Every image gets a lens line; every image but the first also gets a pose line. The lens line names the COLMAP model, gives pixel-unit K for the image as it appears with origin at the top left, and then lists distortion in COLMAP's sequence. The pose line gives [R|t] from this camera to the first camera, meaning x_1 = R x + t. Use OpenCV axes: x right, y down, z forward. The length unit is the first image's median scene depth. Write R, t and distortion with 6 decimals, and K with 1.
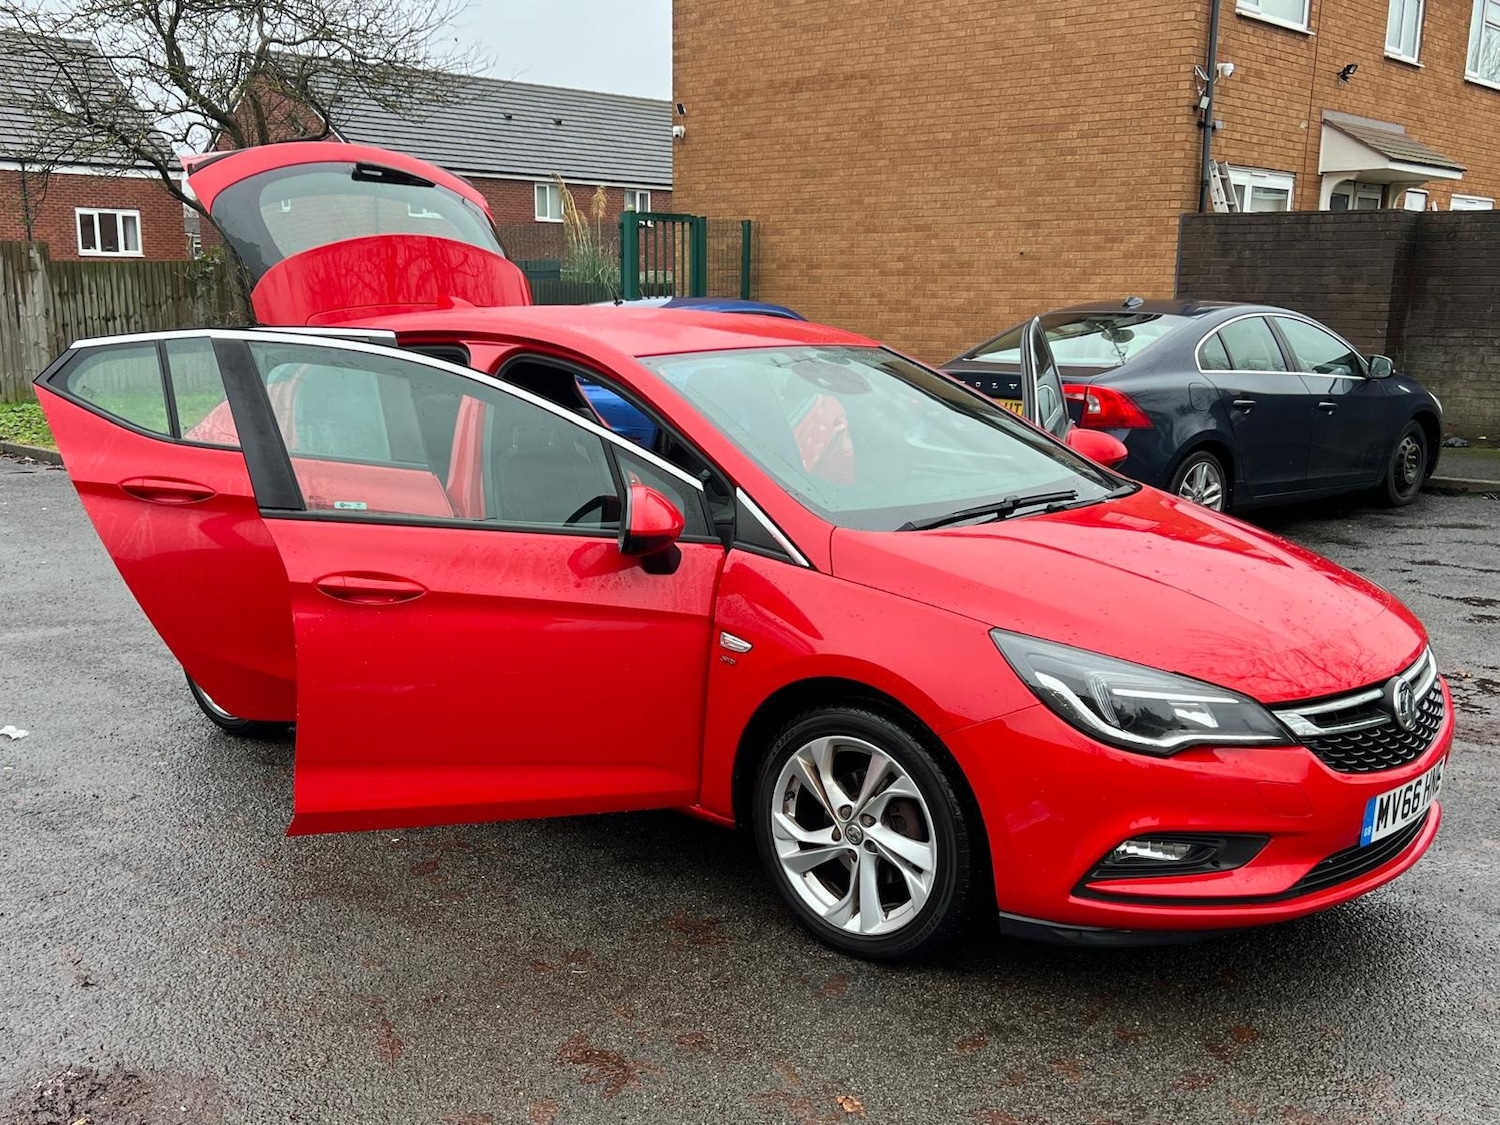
lens RADIAL K [[1571.9, 0, 694.8], [0, 1571.9, 647.6], [0, 0, 1]] dist [0.106006, -0.238690]
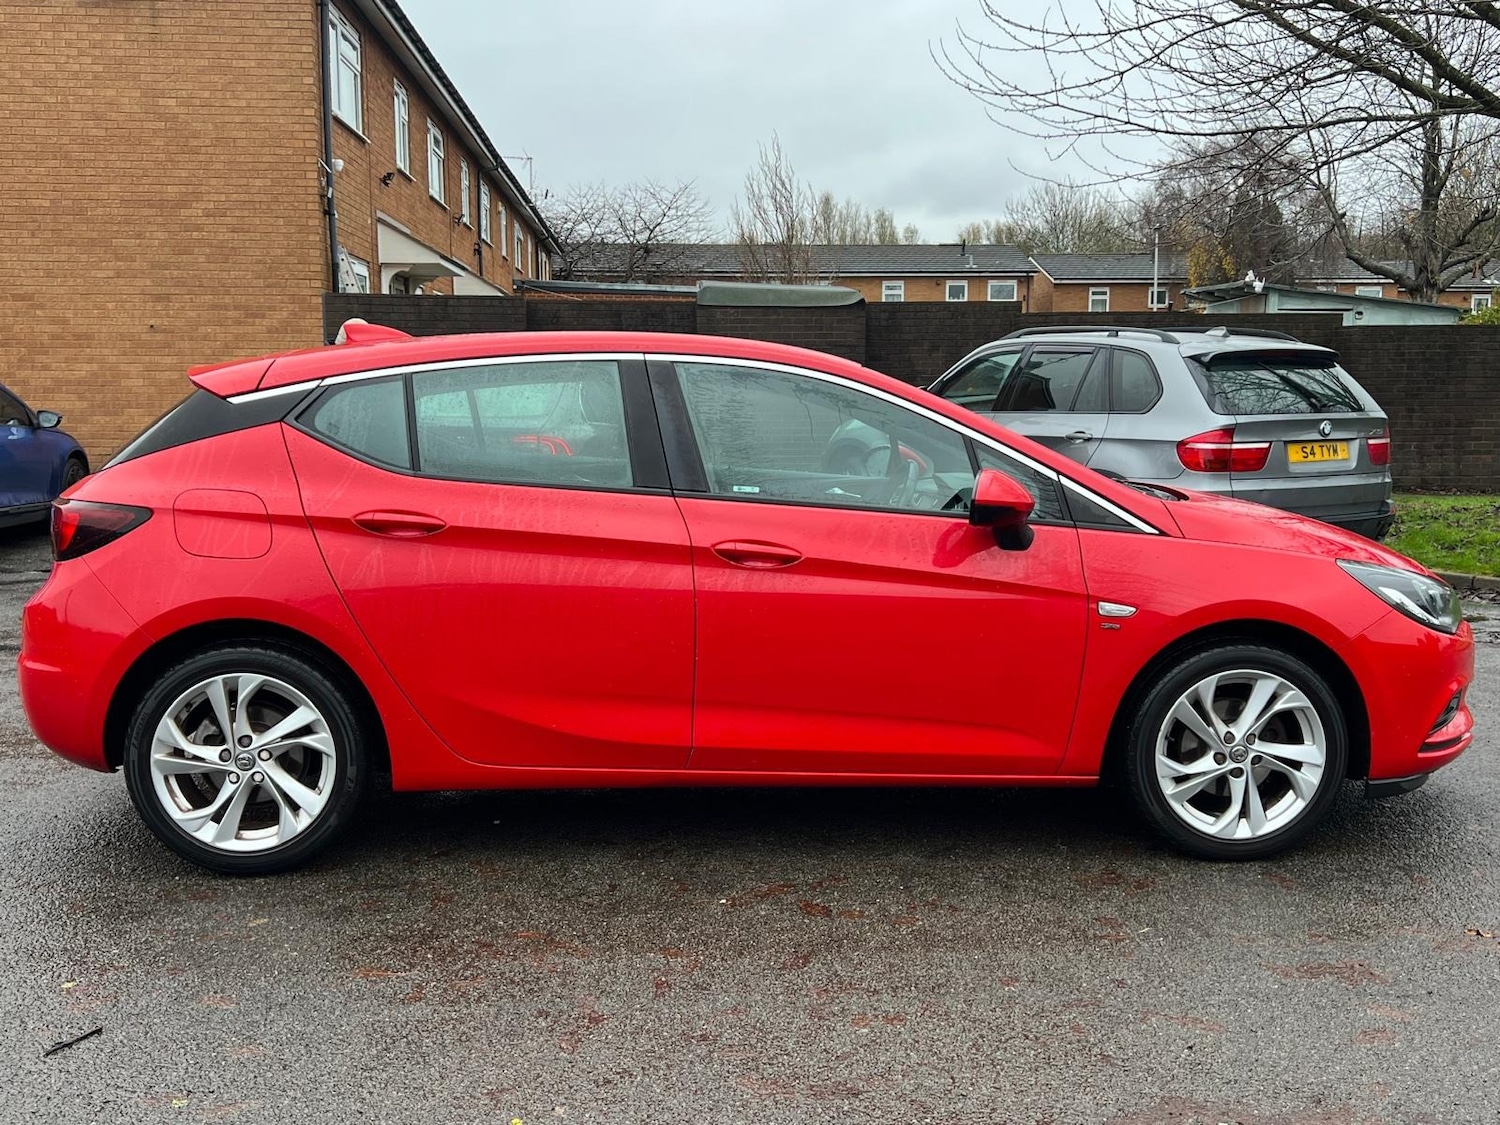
lens RADIAL K [[1505.3, 0, 751.2], [0, 1505.3, 558.5], [0, 0, 1]] dist [0.080160, -0.112090]
pose [[0.694744, -0.089043, 0.713724, -0.367843], [0.165176, 0.985538, -0.037829, -0.016570], [-0.700034, 0.144172, 0.699404, 0.171127]]
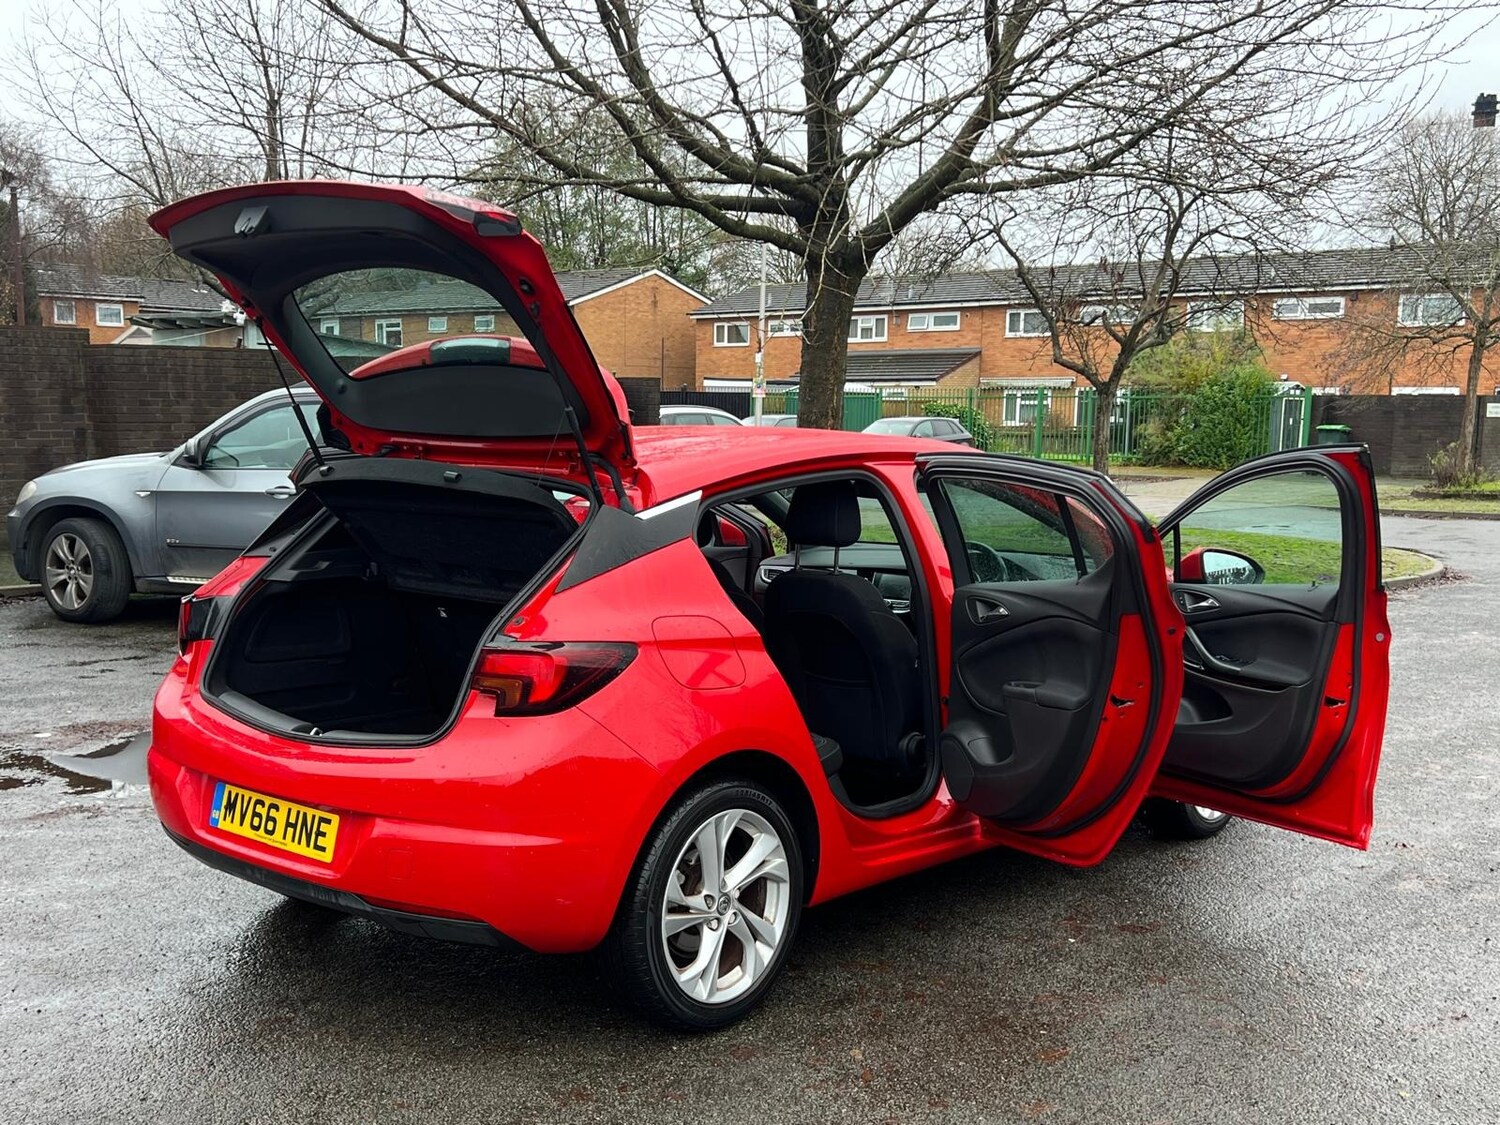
lens RADIAL K [[1658.5, 0, 695.8], [0, 1658.5, 641.5], [0, 0, 1]] dist [0.134292, -0.269438]
pose [[0.001675, -0.143818, 0.989603, -0.586835], [0.215338, 0.966439, 0.140087, -0.128355], [-0.976538, 0.212865, 0.032588, 0.553932]]
